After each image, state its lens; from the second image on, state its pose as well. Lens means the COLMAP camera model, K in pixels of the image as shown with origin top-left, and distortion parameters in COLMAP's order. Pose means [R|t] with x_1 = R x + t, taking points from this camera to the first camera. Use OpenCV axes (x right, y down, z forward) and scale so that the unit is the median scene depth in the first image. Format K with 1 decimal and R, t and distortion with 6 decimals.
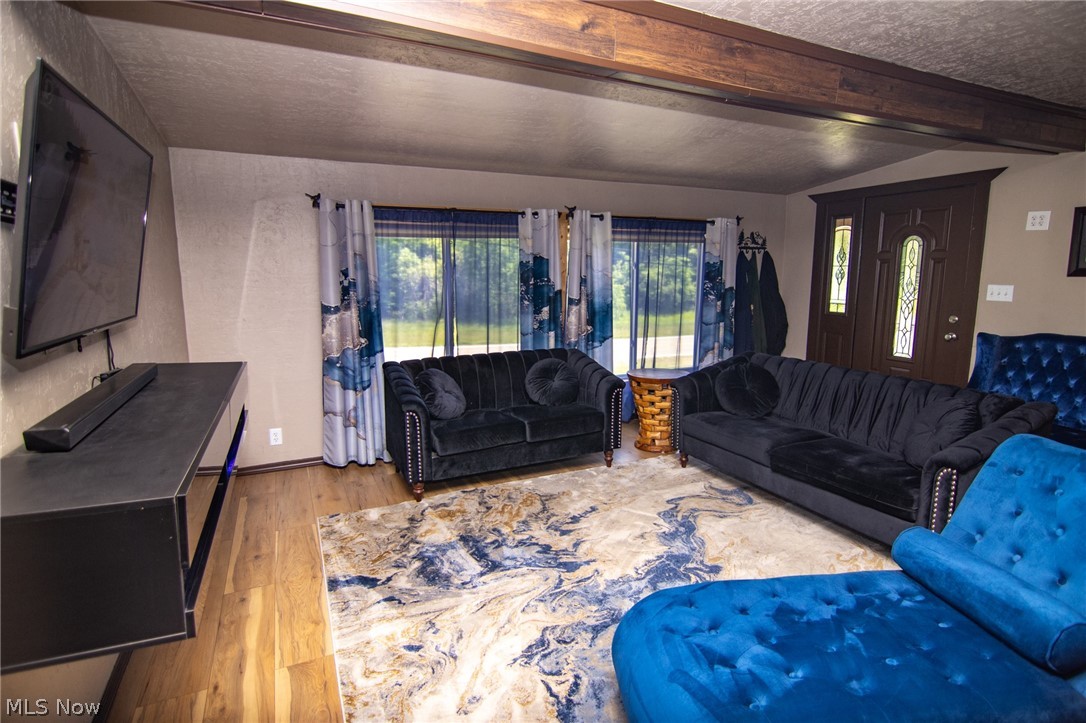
lens RADIAL K [[550.3, 0, 546.8], [0, 550.3, 358.5], [0, 0, 1]] dist [-0.009158, -0.009913]
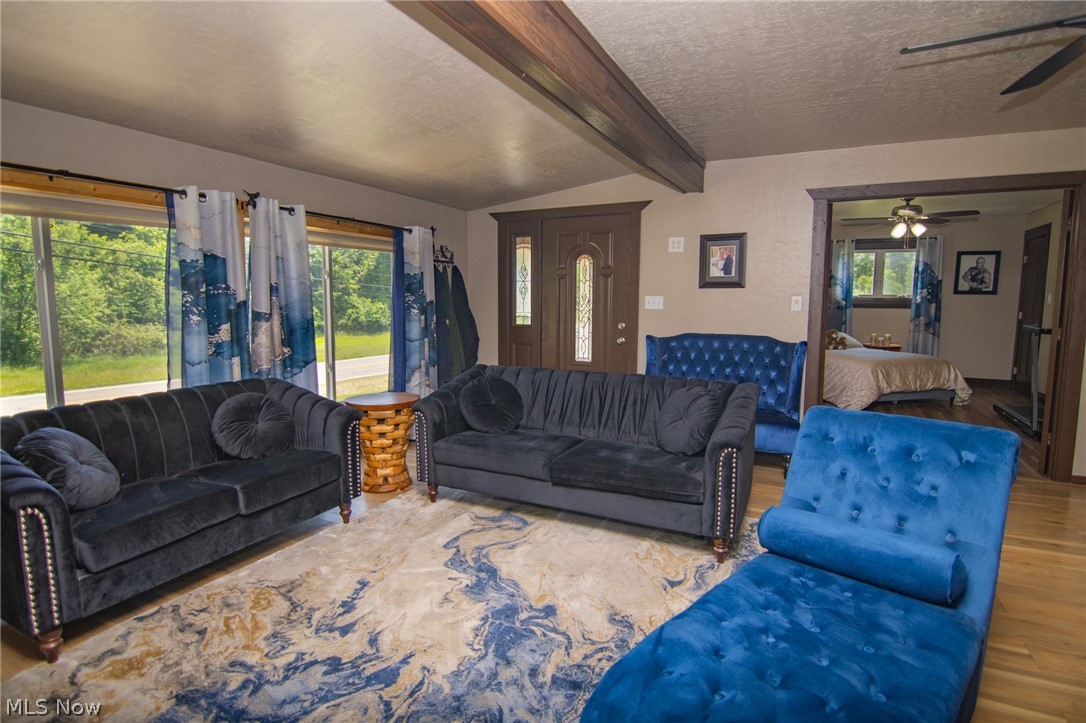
lens RADIAL K [[550.3, 0, 544.1], [0, 550.3, 356.0], [0, 0, 1]] dist [-0.009158, -0.009913]
pose [[0.784045, -0.059305, 0.617865, -0.150182], [0.090972, 0.995655, -0.019874, 0.001430], [-0.614001, 0.071790, 0.786033, 0.214122]]
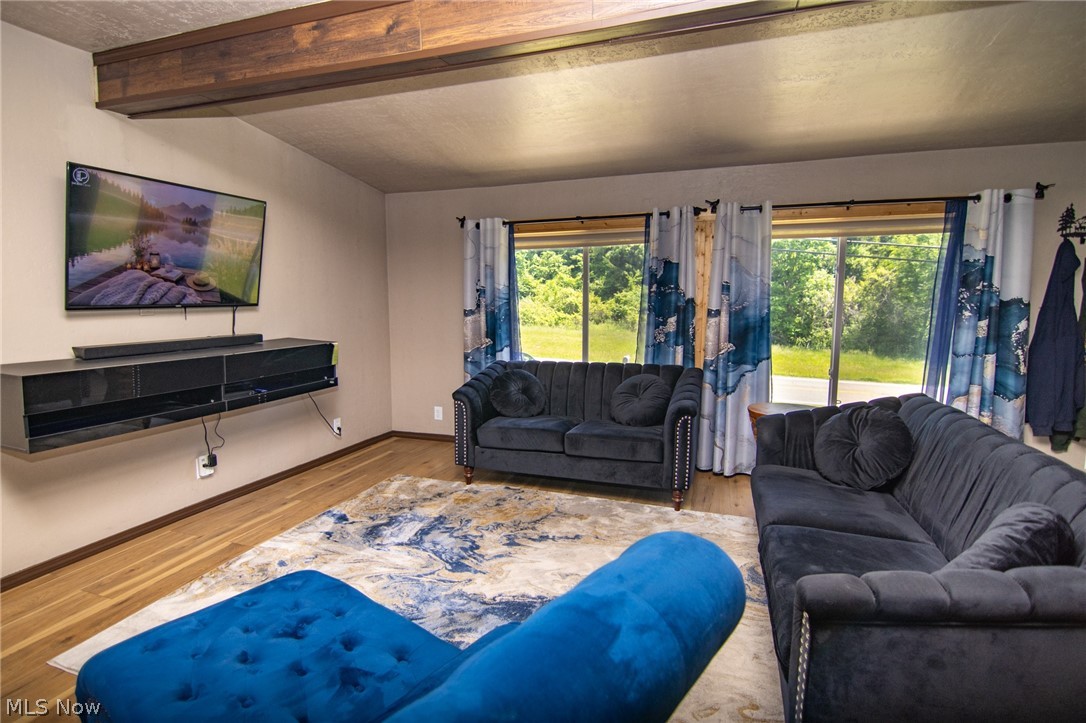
lens RADIAL K [[550.3, 0, 512.8], [0, 550.3, 363.4], [0, 0, 1]] dist [-0.009158, -0.009913]
pose [[0.693371, 0.083752, -0.715697, 0.564336], [-0.110245, 0.993859, 0.009498, -0.001746], [0.712098, 0.072316, 0.698346, 0.260610]]
